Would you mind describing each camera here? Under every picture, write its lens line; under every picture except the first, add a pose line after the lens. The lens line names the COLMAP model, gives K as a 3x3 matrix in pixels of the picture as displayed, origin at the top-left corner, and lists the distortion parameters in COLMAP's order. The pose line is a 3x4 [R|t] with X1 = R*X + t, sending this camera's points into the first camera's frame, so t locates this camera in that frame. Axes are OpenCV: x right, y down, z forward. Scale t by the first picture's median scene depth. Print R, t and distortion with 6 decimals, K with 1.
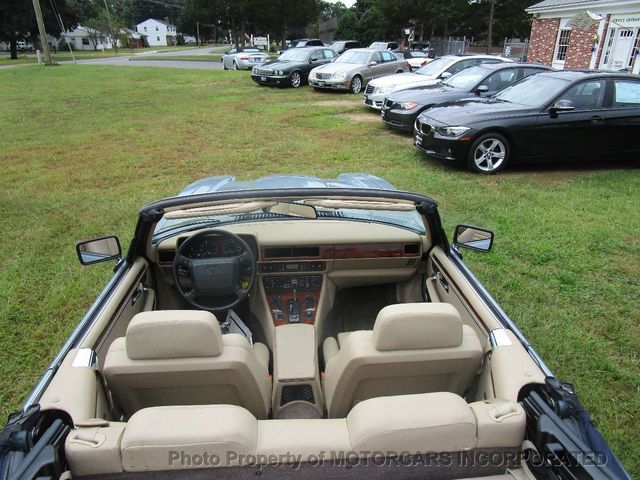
lens RADIAL K [[451.3, 0, 320.0], [0, 451.3, 240.0], [0, 0, 1]] dist [-0.032547, 0.002981]
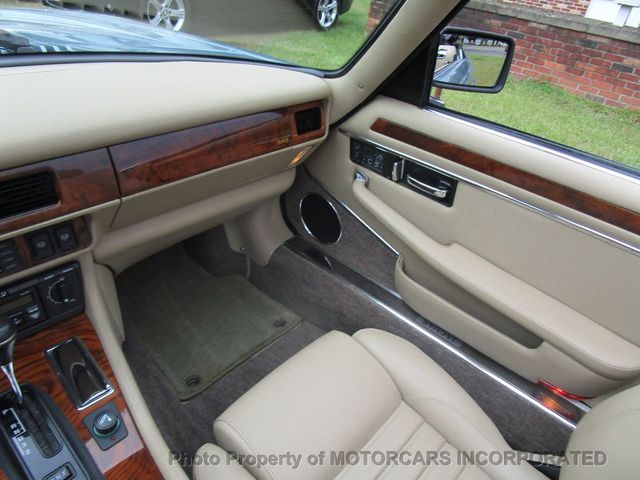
lens RADIAL K [[451.3, 0, 320.0], [0, 451.3, 240.0], [0, 0, 1]] dist [-0.032547, 0.002981]
pose [[0.719074, -0.317363, 0.618234, -0.057488], [0.174038, 0.943521, 0.281919, 0.010422], [-0.672787, -0.095125, 0.733695, 0.702338]]
